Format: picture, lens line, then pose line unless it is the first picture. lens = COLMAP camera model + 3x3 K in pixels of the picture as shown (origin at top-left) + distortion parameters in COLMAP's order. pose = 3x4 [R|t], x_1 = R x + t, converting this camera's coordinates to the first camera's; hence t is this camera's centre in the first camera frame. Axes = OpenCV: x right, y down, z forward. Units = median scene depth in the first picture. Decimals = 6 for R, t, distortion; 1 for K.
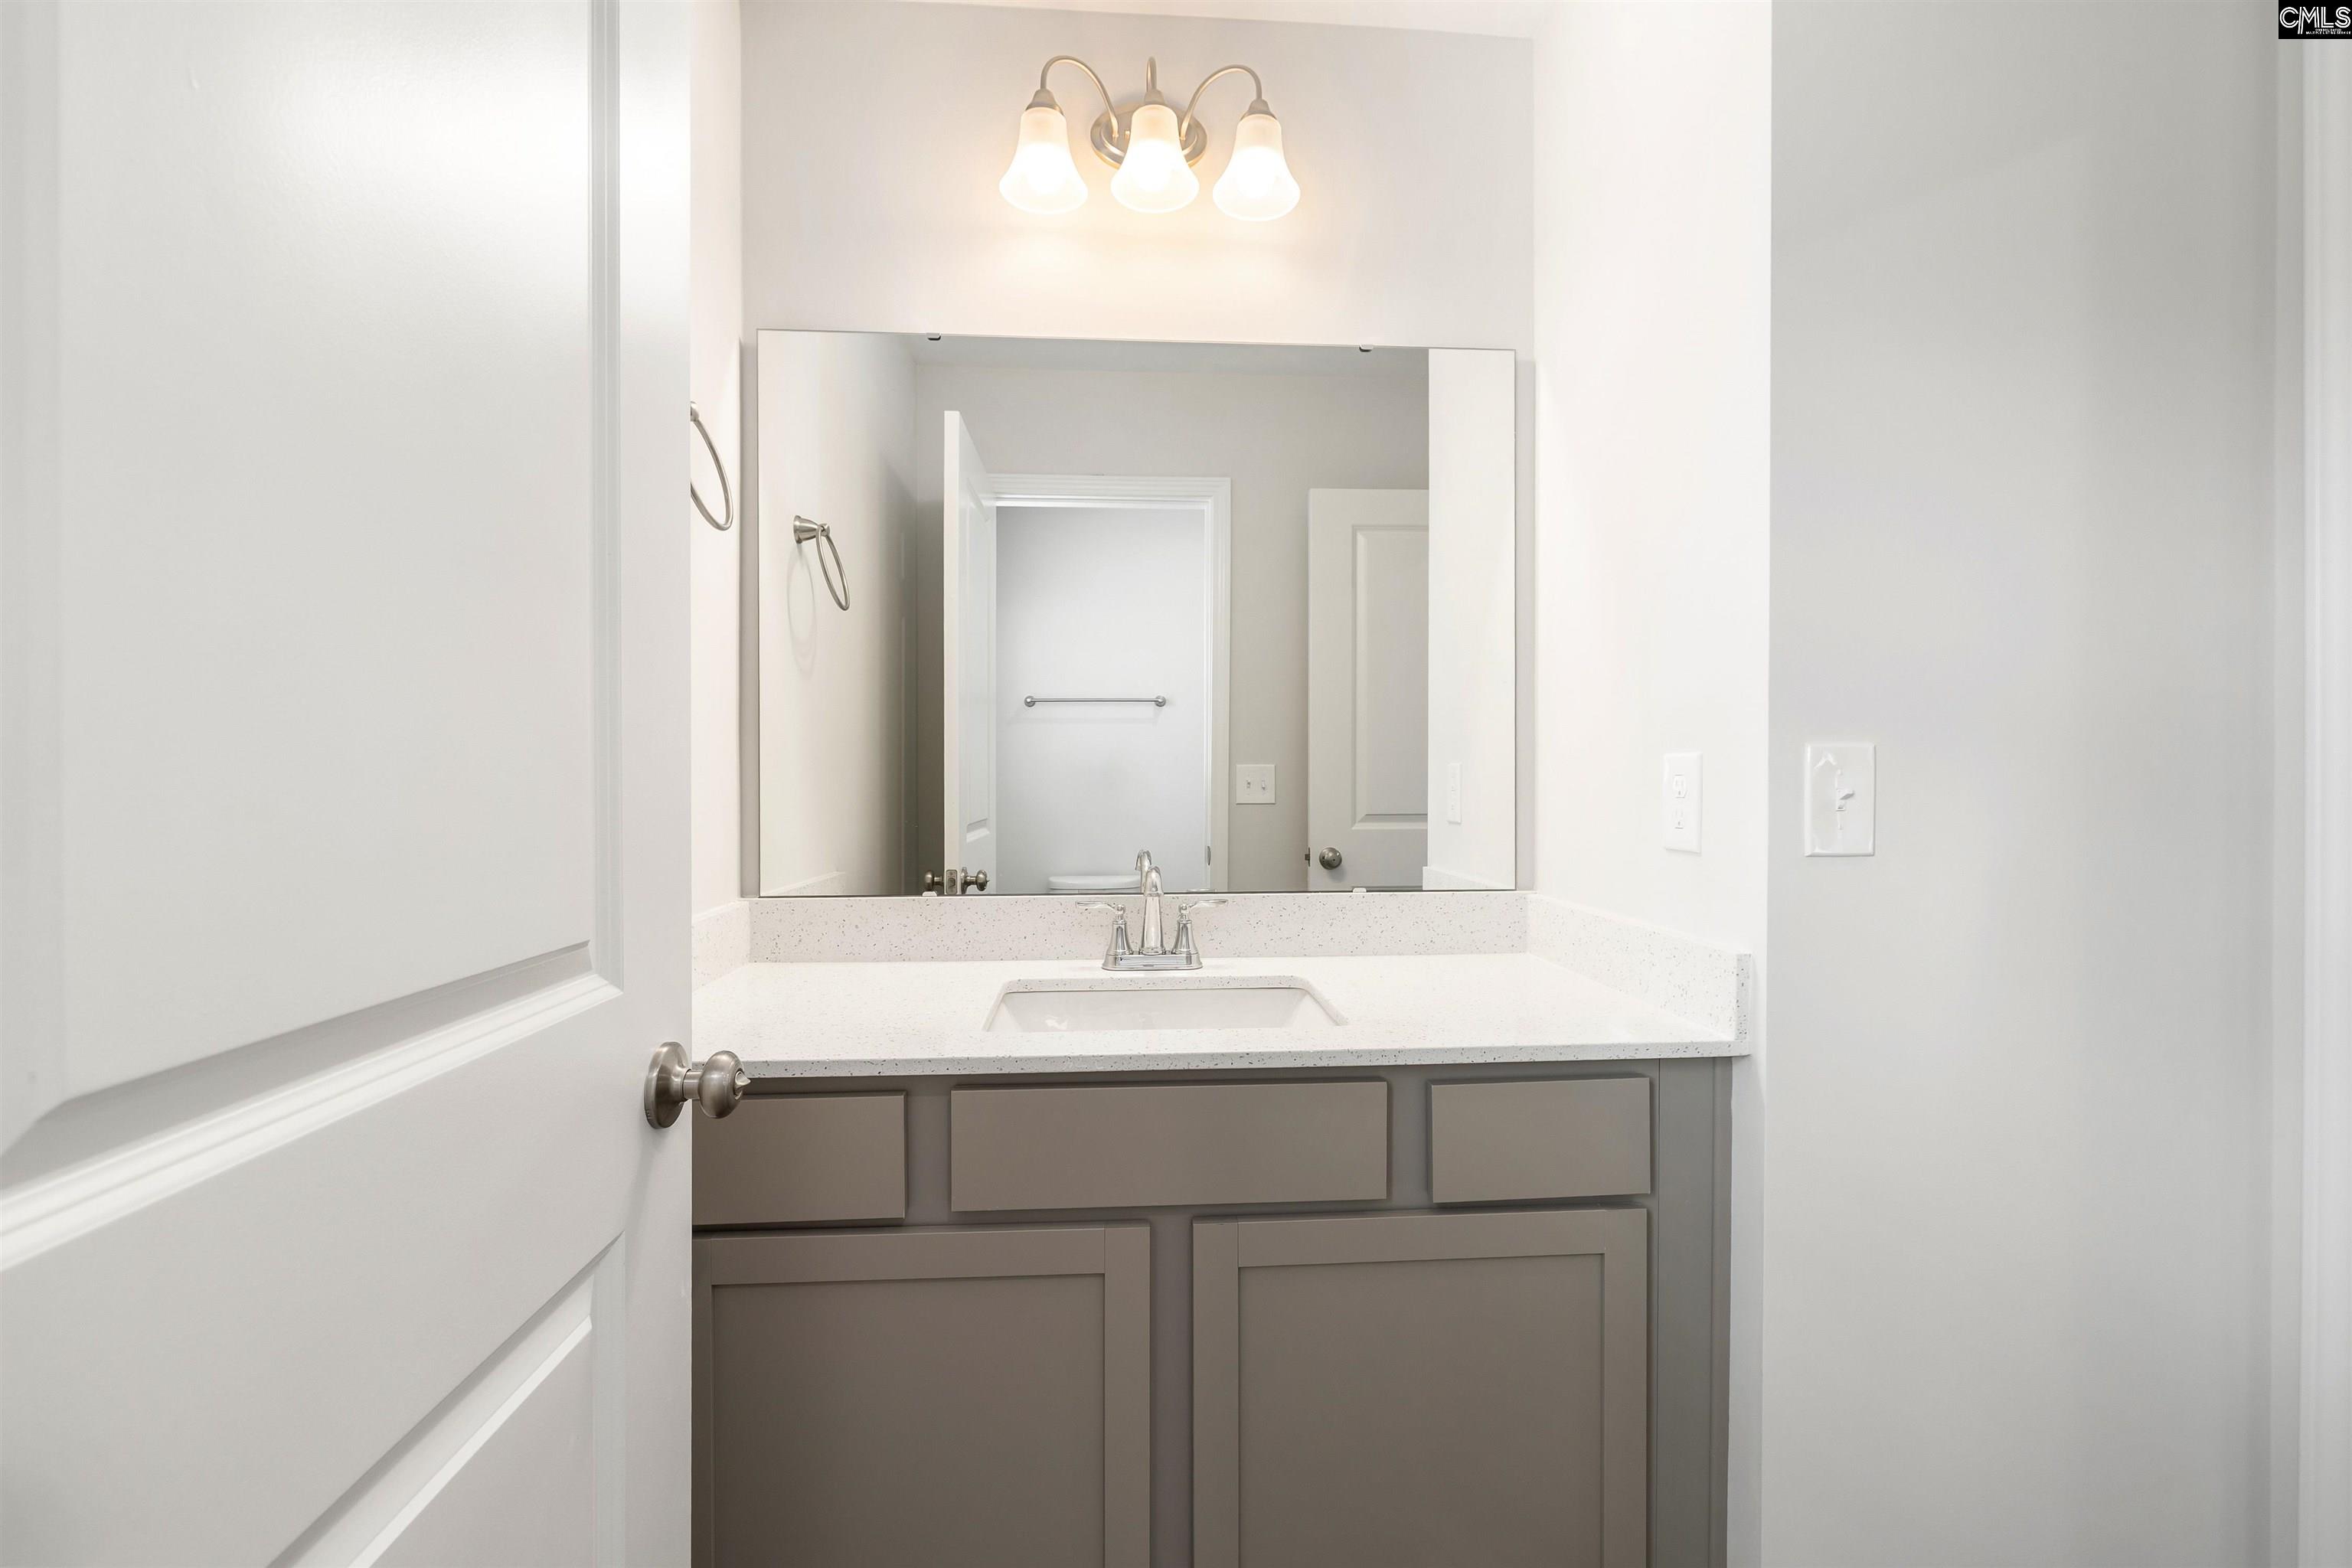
lens RADIAL K [[1008.7, 0, 1283.3], [0, 1008.7, 796.9], [0, 0, 1]] dist [0.003341, -0.000573]
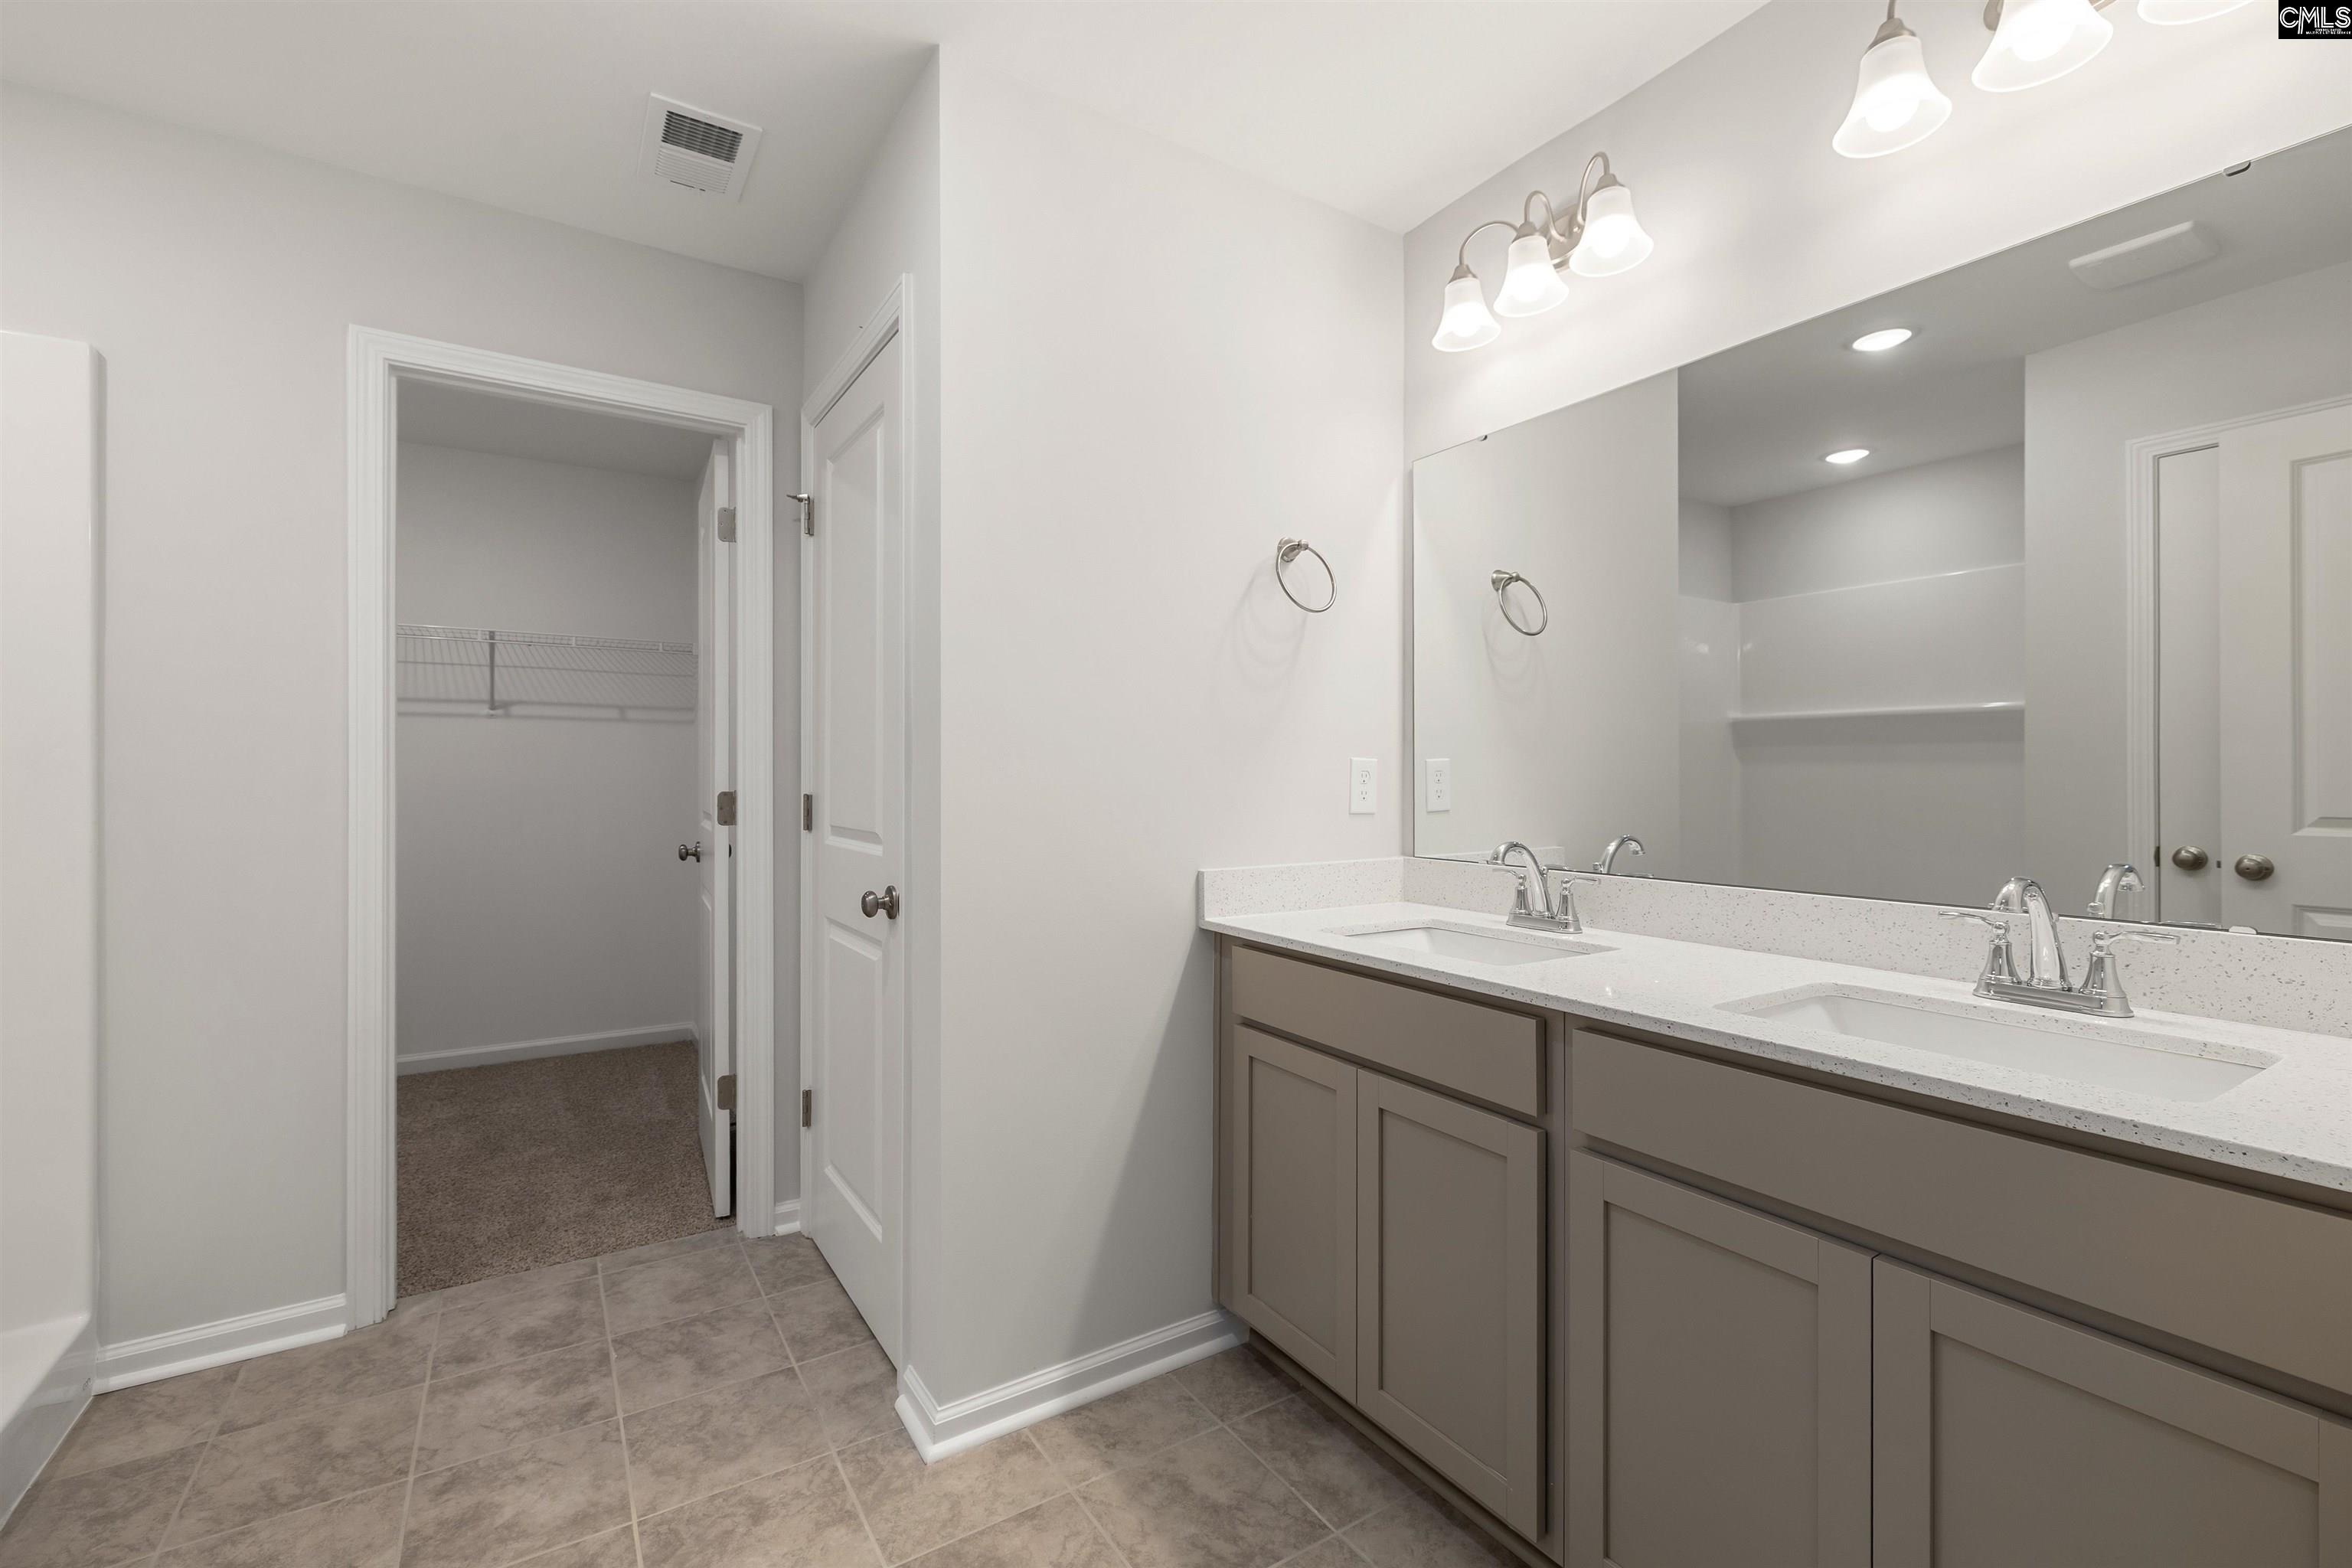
lens RADIAL K [[1008.7, 0, 1166.8], [0, 1008.7, 787.1], [0, 0, 1]] dist [0.003341, -0.000573]
pose [[0.441710, -0.008126, -0.897121, 0.626025], [0.000415, 0.999961, -0.008853, 0.007428], [0.897158, 0.003538, 0.441696, 0.037868]]
